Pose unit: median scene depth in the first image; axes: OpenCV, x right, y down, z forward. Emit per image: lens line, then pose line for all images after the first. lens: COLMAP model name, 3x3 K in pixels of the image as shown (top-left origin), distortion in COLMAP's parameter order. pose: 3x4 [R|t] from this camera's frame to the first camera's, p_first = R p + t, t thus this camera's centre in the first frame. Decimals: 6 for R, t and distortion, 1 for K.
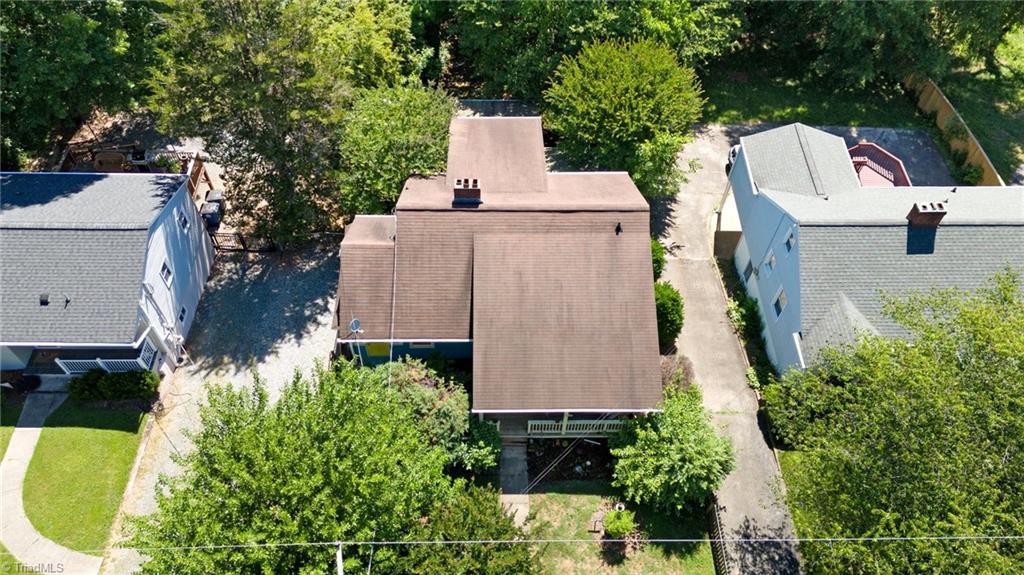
lens RADIAL K [[761.1, 0, 512.3], [0, 761.1, 294.5], [0, 0, 1]] dist [0.031419, -0.005346]
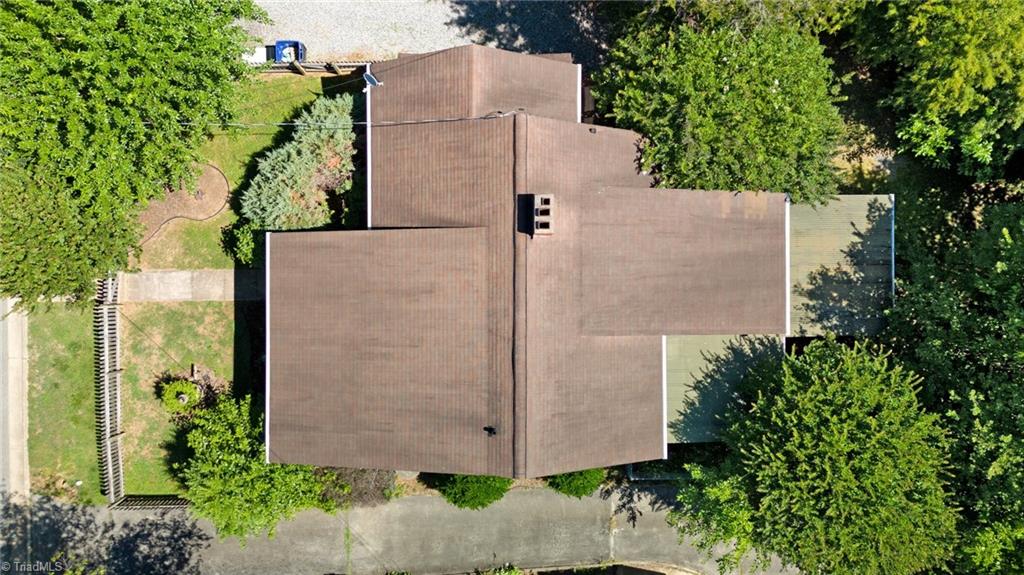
lens RADIAL K [[761.1, 0, 502.7], [0, 761.1, 294.5], [0, 0, 1]] dist [0.031419, -0.005346]
pose [[-0.016675, 0.999581, -0.023658, 0.028336], [-0.820434, -0.000154, 0.571742, -0.488059], [0.571498, 0.028944, 0.820093, 0.412866]]
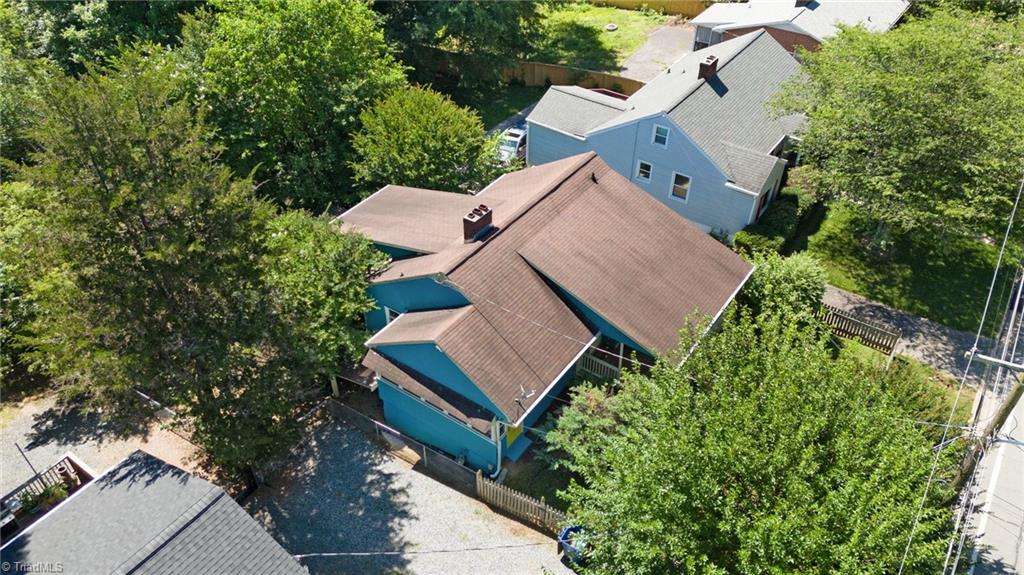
lens RADIAL K [[761.1, 0, 508.1], [0, 761.1, 287.4], [0, 0, 1]] dist [0.031419, -0.005346]
pose [[0.595358, -0.530180, 0.603703, -0.619526], [0.655889, 0.754689, 0.015956, -0.066777], [-0.464068, 0.386463, 0.797049, 0.278867]]
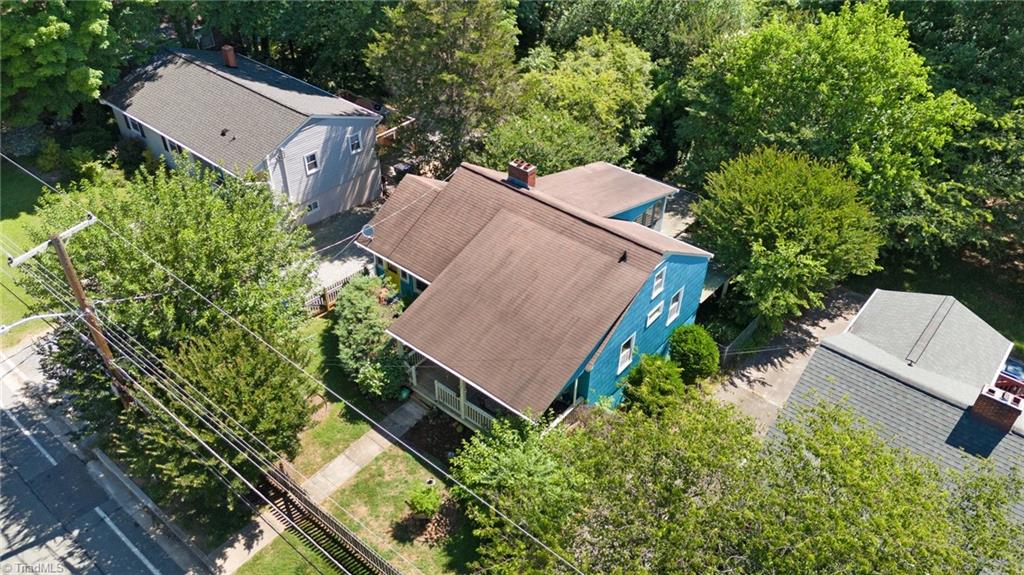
lens RADIAL K [[761.1, 0, 510.9], [0, 761.1, 284.5], [0, 0, 1]] dist [0.031419, -0.005346]
pose [[0.758169, 0.391712, -0.521289, 0.522956], [-0.523481, 0.842303, -0.128426, 0.130851], [0.388777, 0.370253, 0.843662, 0.166639]]
